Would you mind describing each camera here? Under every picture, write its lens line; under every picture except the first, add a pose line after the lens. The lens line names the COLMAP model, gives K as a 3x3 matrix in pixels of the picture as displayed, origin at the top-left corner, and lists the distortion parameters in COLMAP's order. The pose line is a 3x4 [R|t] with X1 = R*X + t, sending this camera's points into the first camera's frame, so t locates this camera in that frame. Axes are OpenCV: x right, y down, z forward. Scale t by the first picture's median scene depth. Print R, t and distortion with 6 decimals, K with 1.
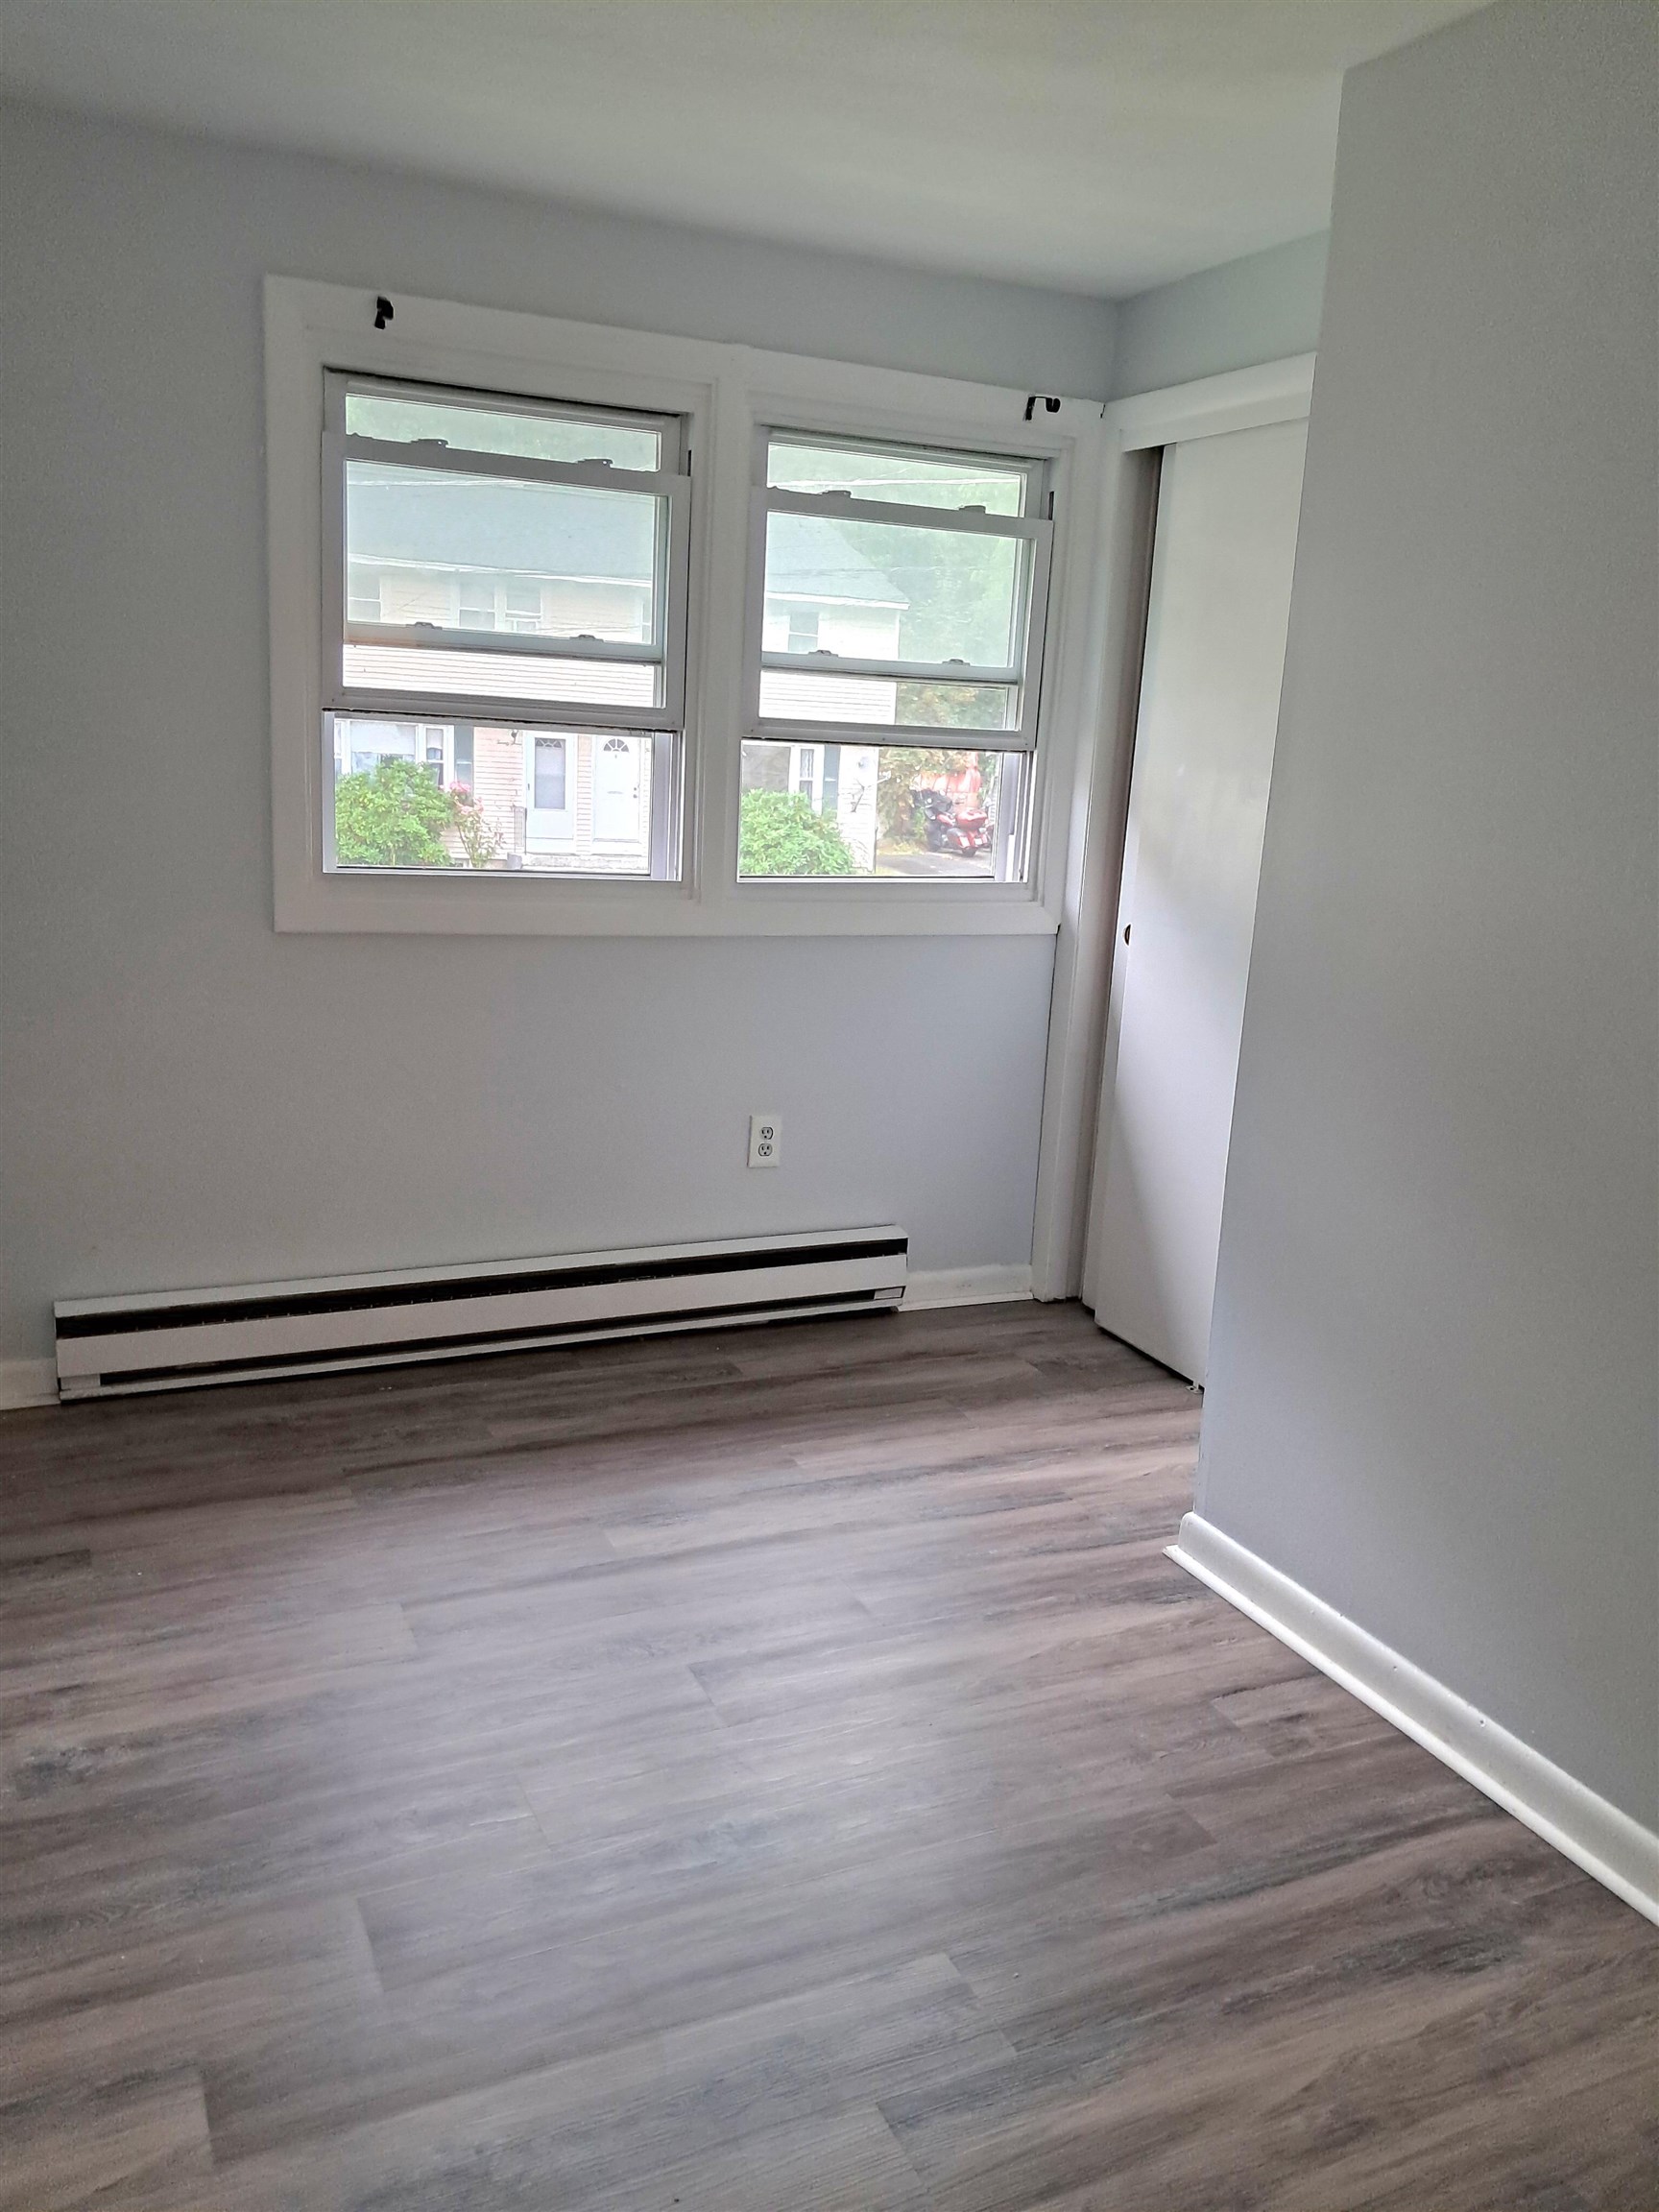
lens RADIAL K [[1783.0, 0, 844.1], [0, 1783.0, 1118.9], [0, 0, 1]] dist [0.054387, -0.045185]
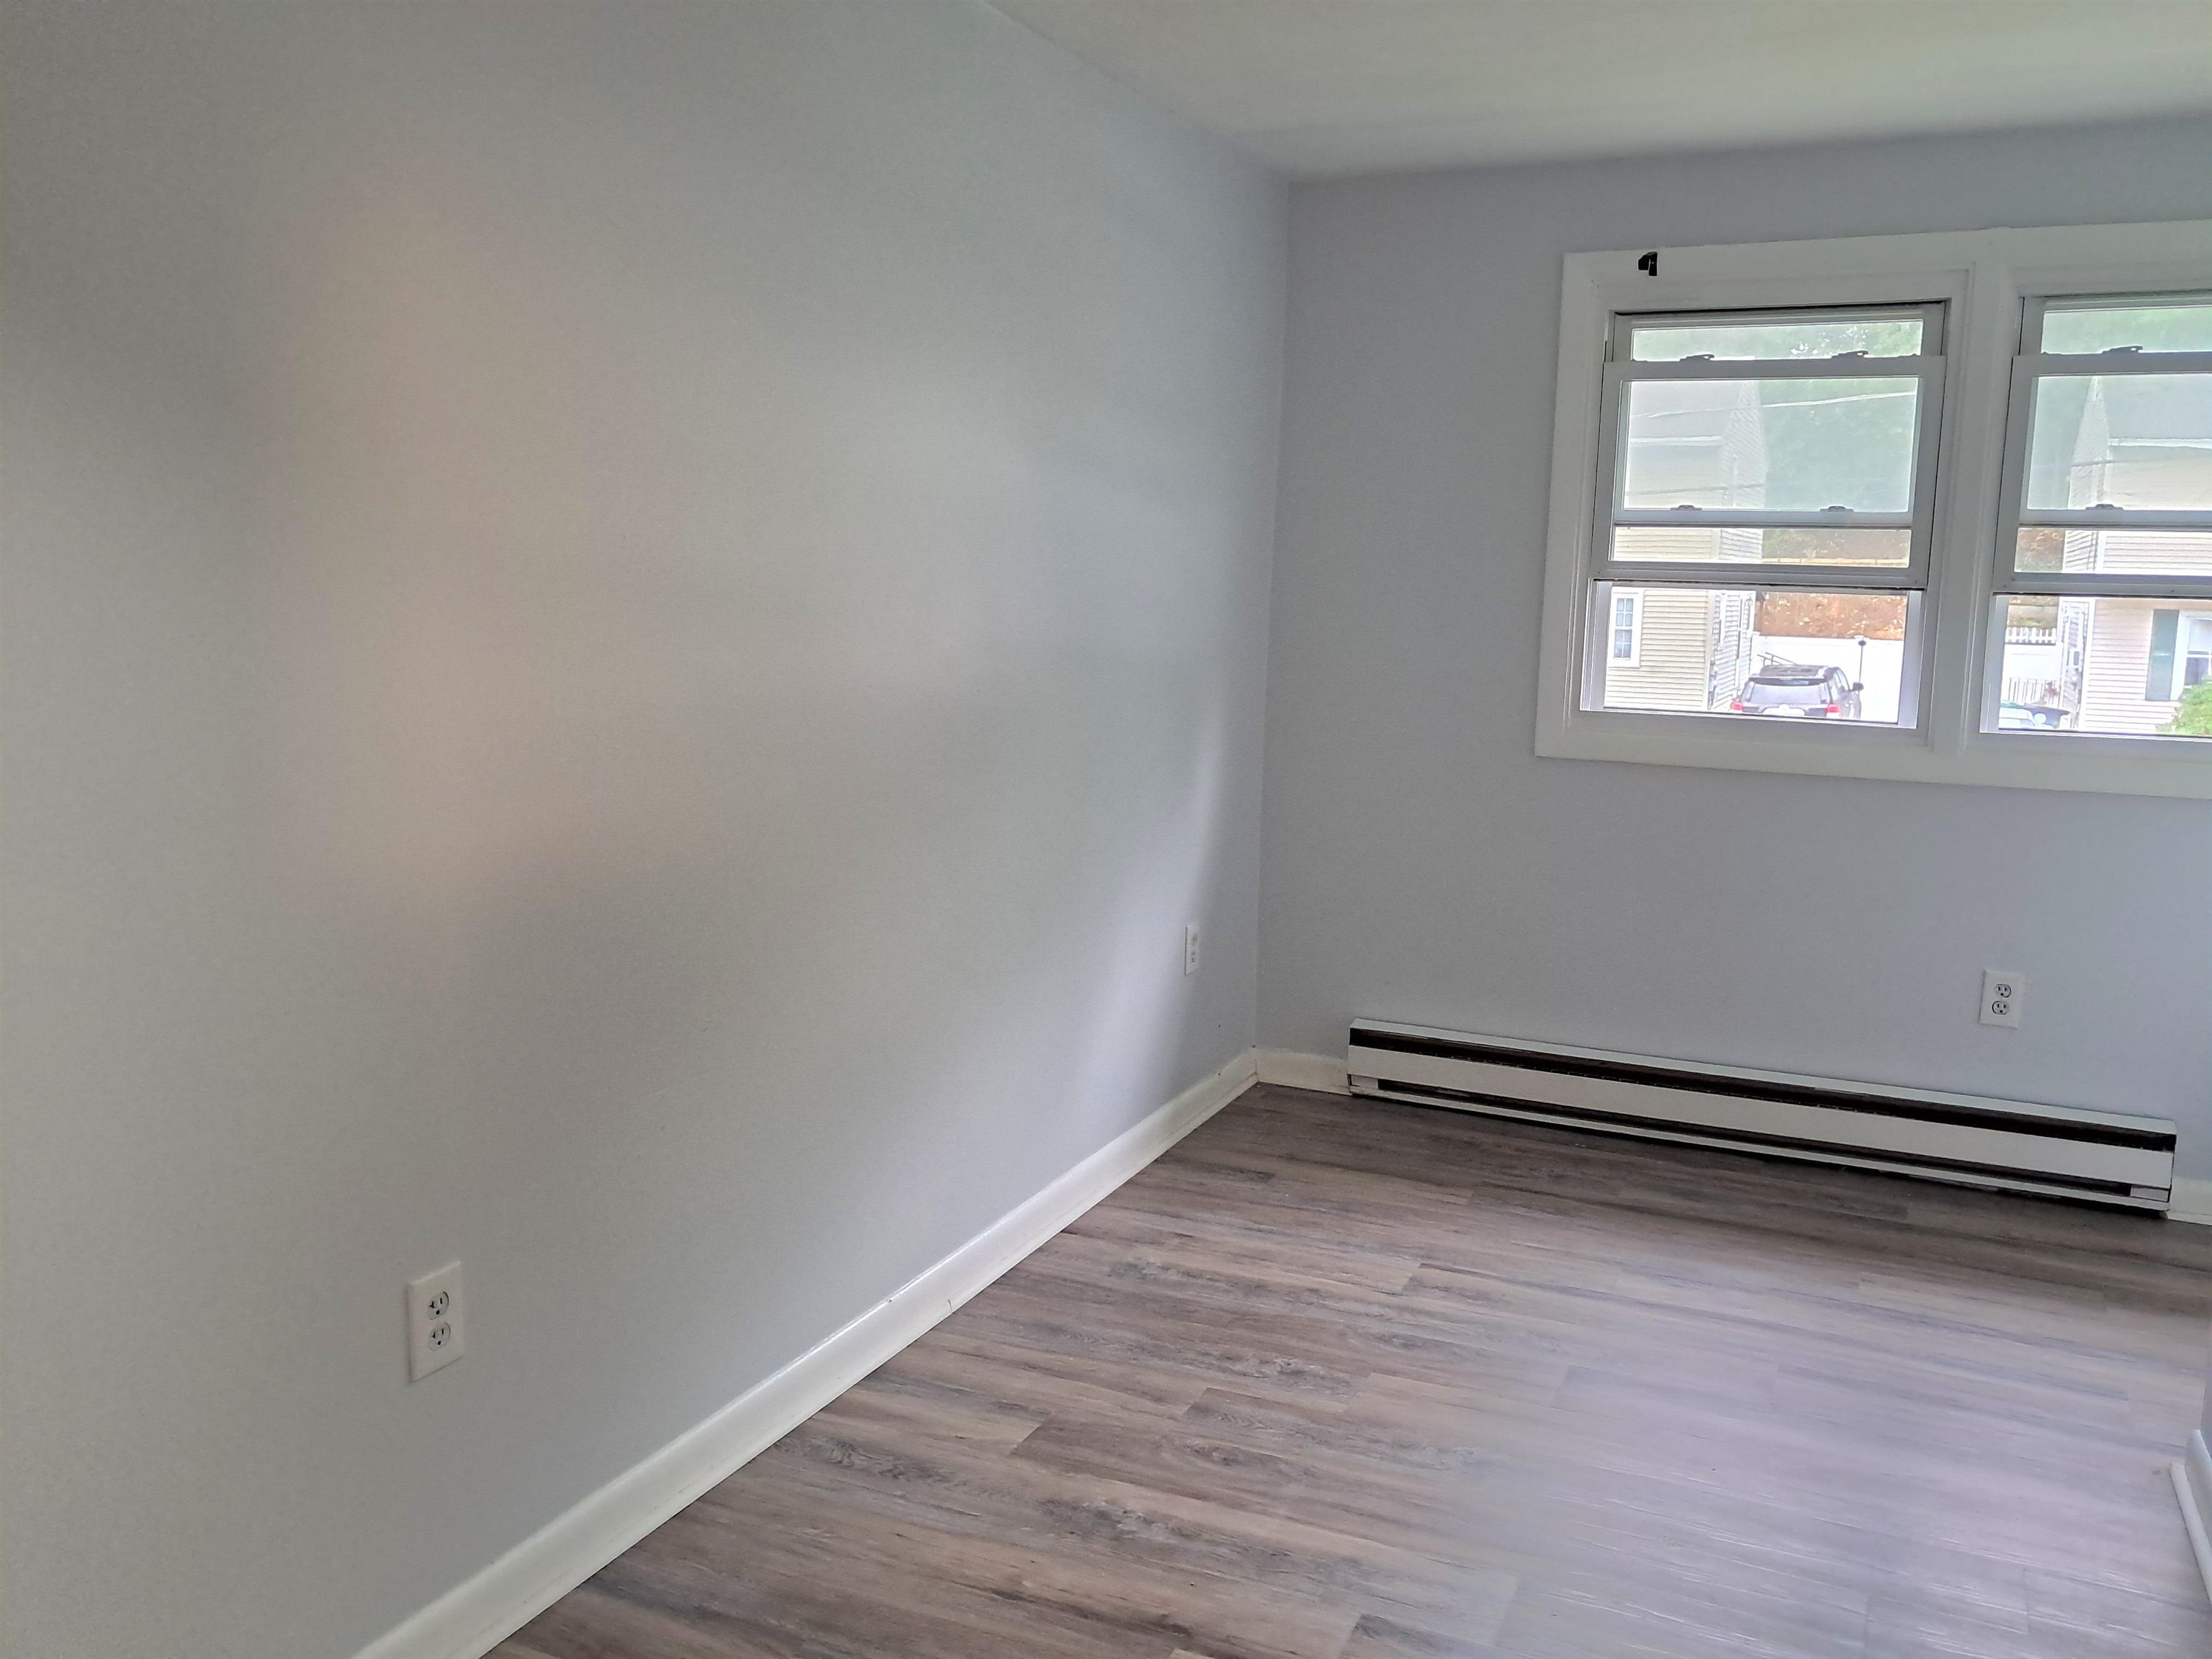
lens RADIAL K [[1783.0, 0, 1115.3], [0, 1783.0, 814.6], [0, 0, 1]] dist [0.054387, -0.045185]
pose [[0.646552, 0.072217, -0.759444, 0.446313], [-0.158062, 0.986588, -0.040750, 0.034256], [0.746315, 0.146386, 0.649296, -0.024722]]
